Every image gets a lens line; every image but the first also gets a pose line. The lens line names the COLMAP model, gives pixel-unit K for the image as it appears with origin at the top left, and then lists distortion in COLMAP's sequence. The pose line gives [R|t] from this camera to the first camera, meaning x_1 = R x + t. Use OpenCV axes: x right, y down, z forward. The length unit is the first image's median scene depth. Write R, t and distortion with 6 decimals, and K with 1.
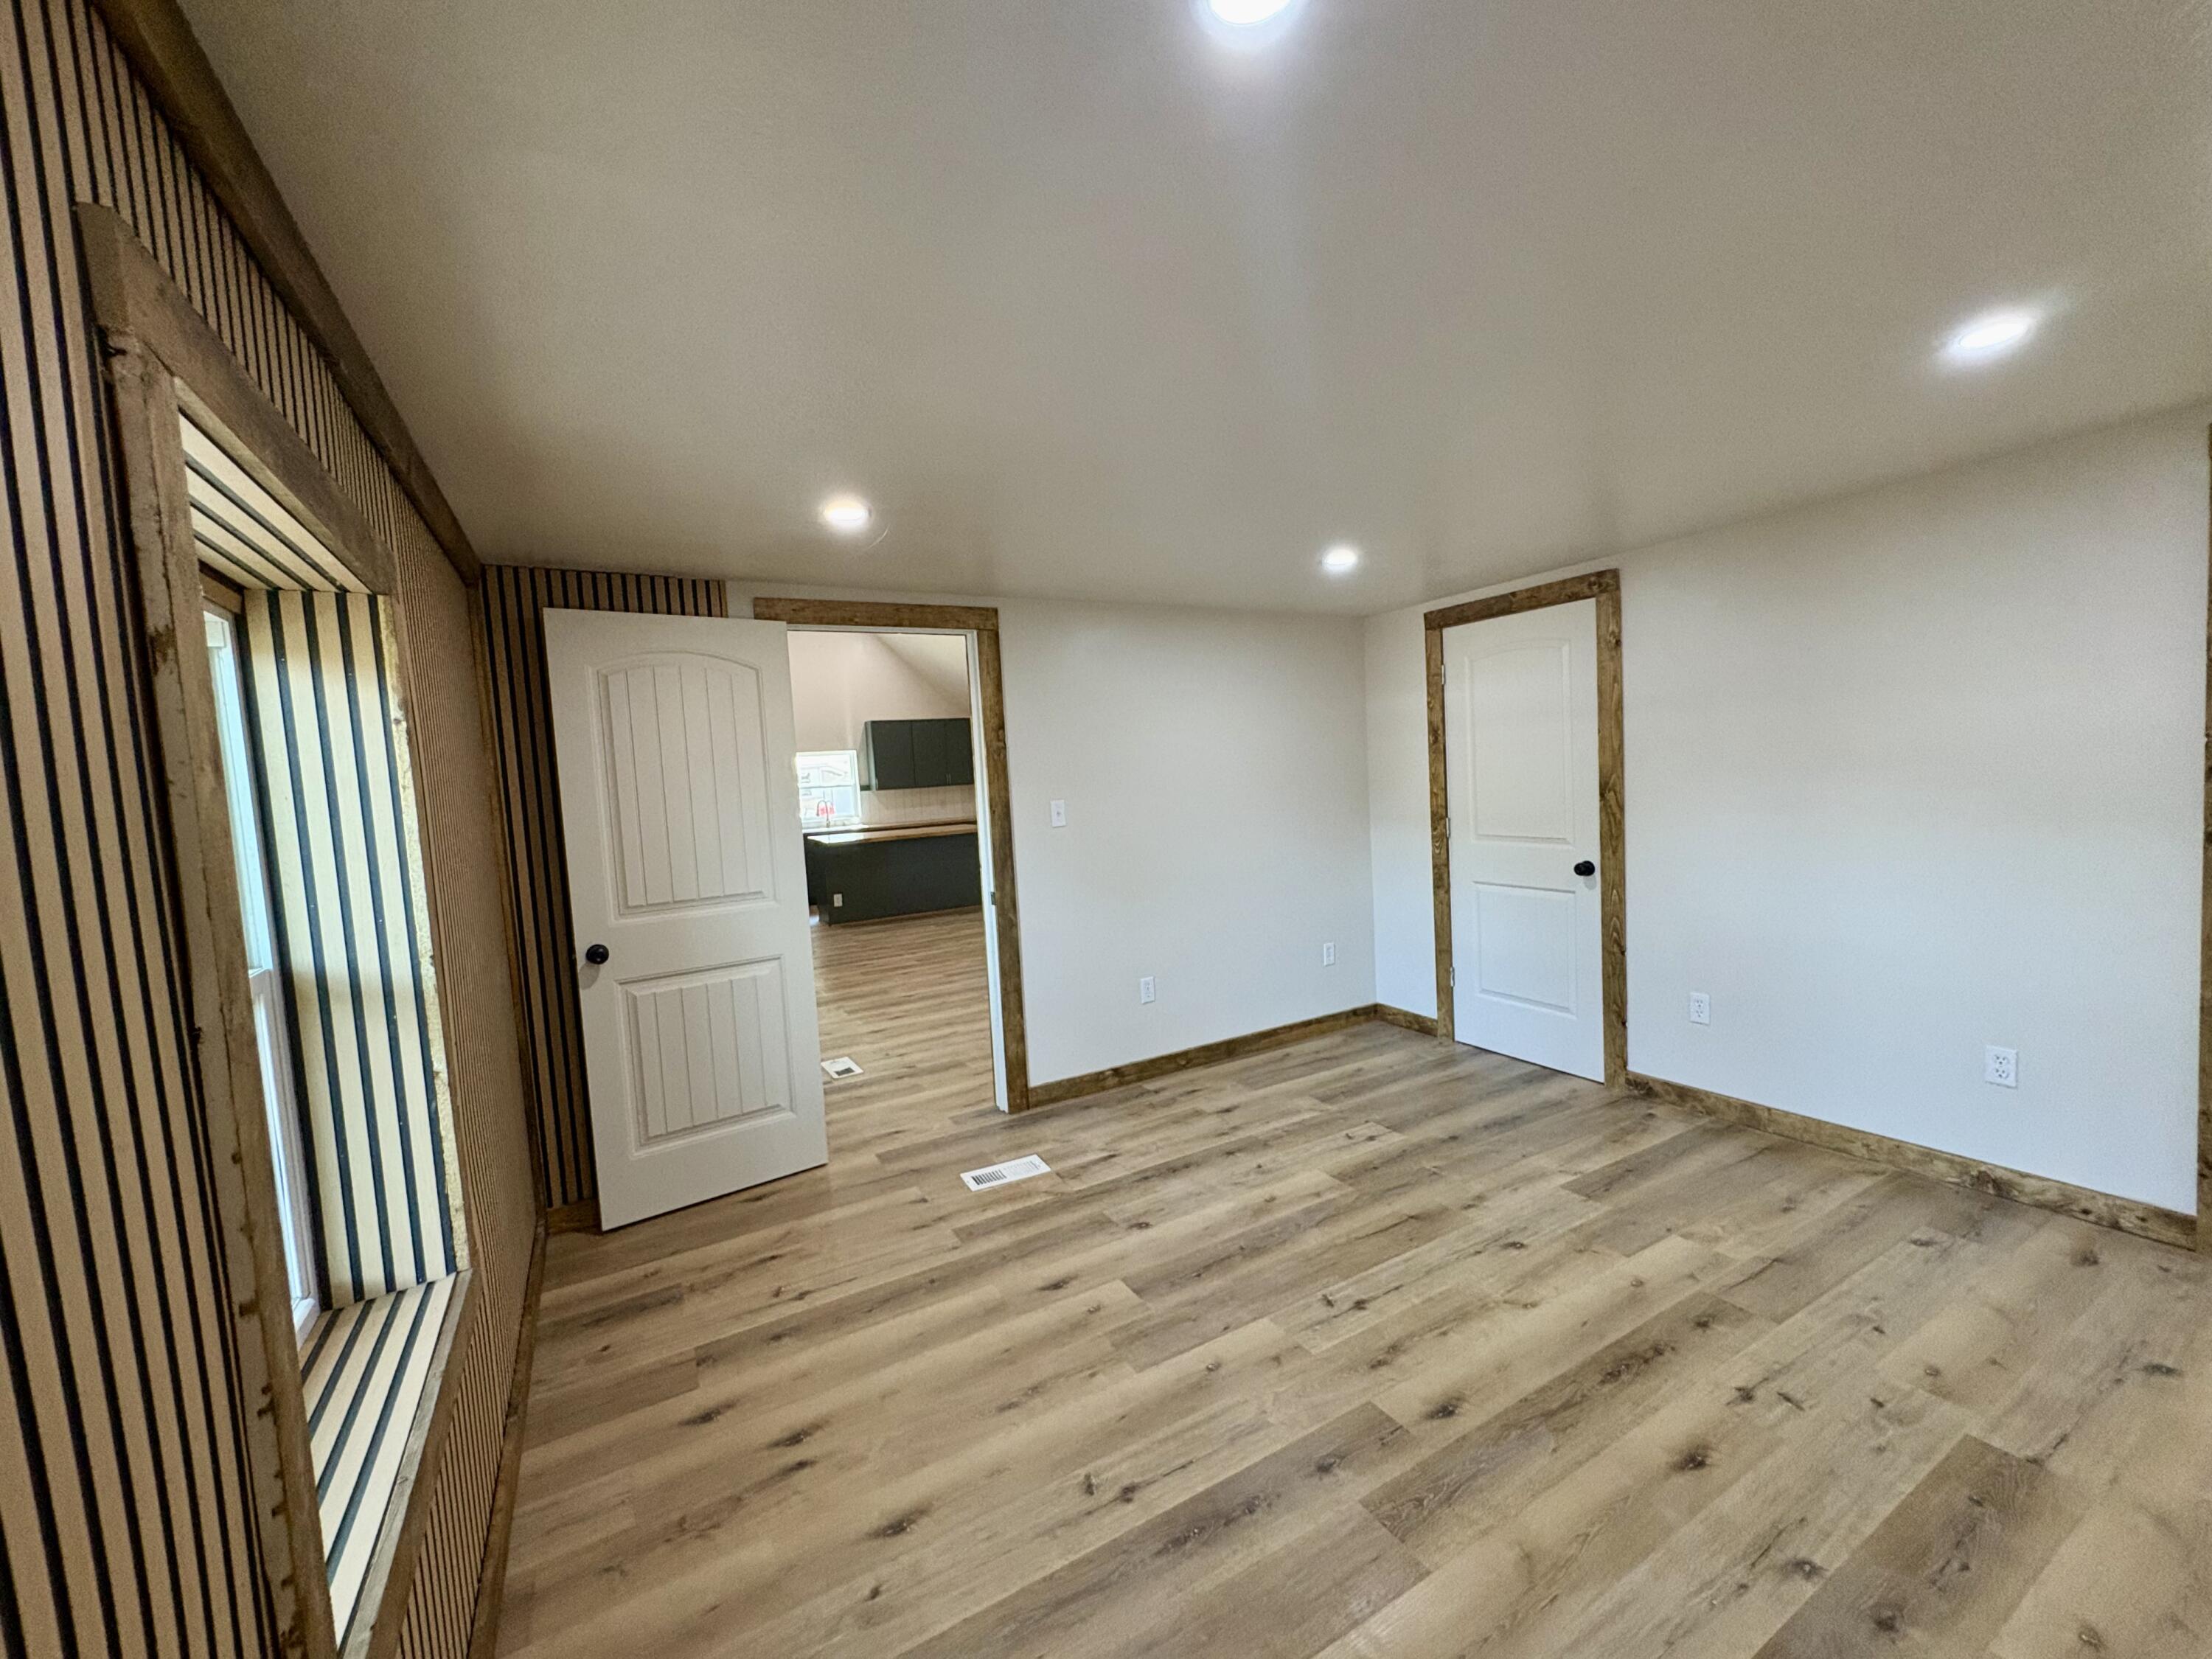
lens RADIAL K [[882.6, 0, 1107.6], [0, 882.6, 834.9], [0, 0, 1]] dist [0.001501, -0.000386]
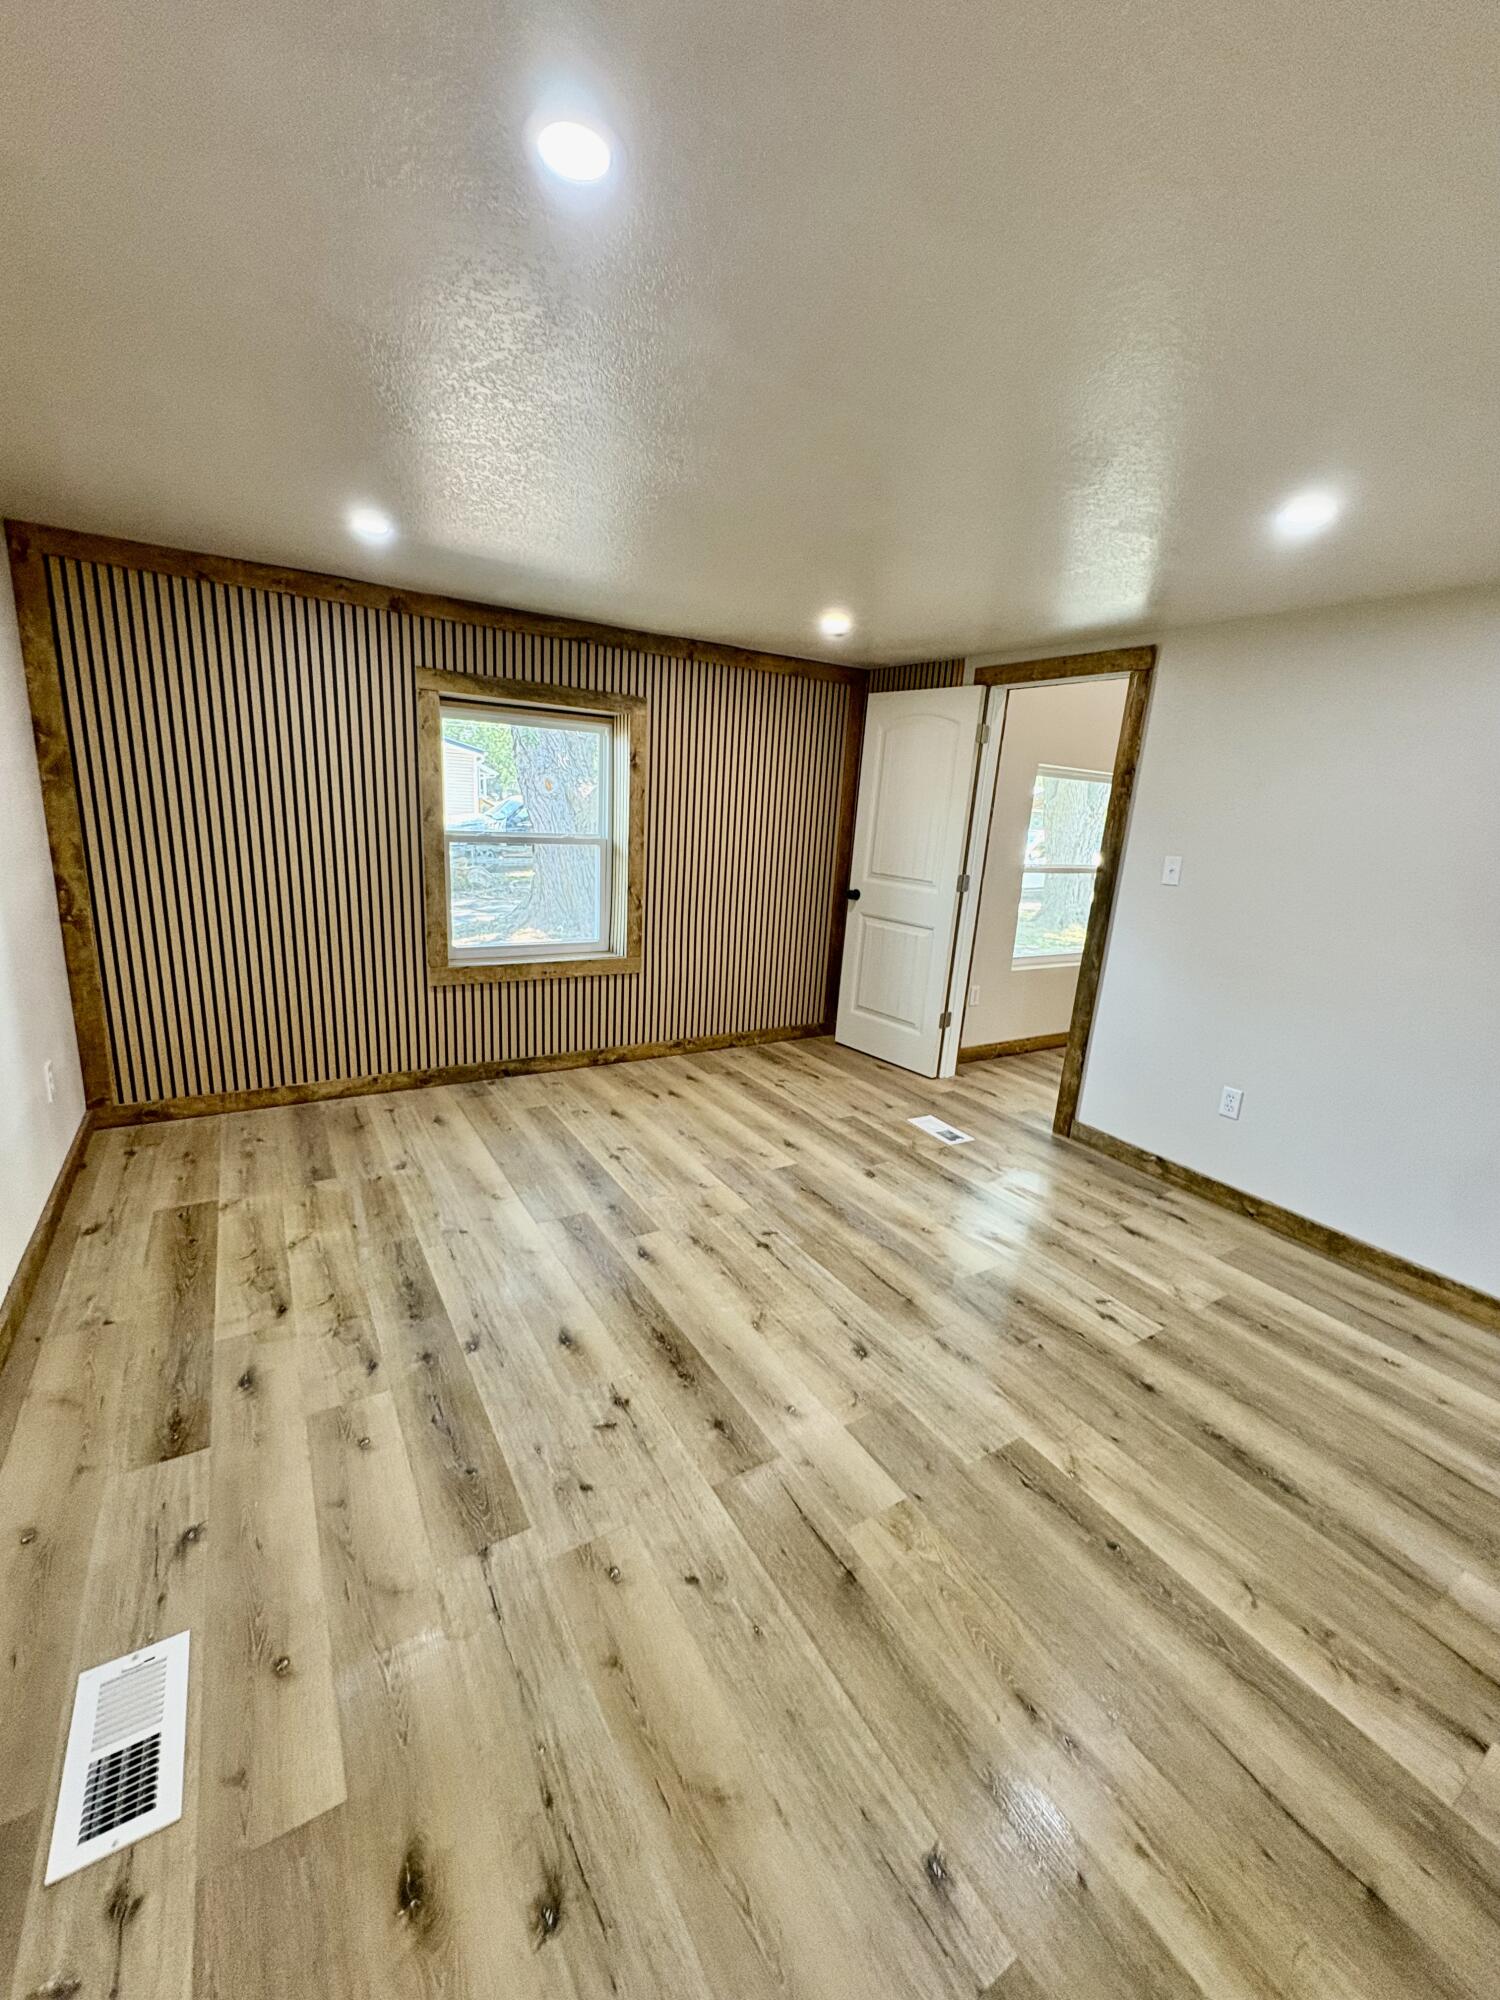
lens RADIAL K [[798.0, 0, 745.1], [0, 798.0, 998.1], [0, 0, 1]] dist [0.001501, -0.000386]
pose [[0.036584, 0.300299, -0.953143, 1.057147], [-0.132922, 0.946769, 0.293189, -0.114986], [0.990451, 0.115967, 0.074553, 0.703169]]
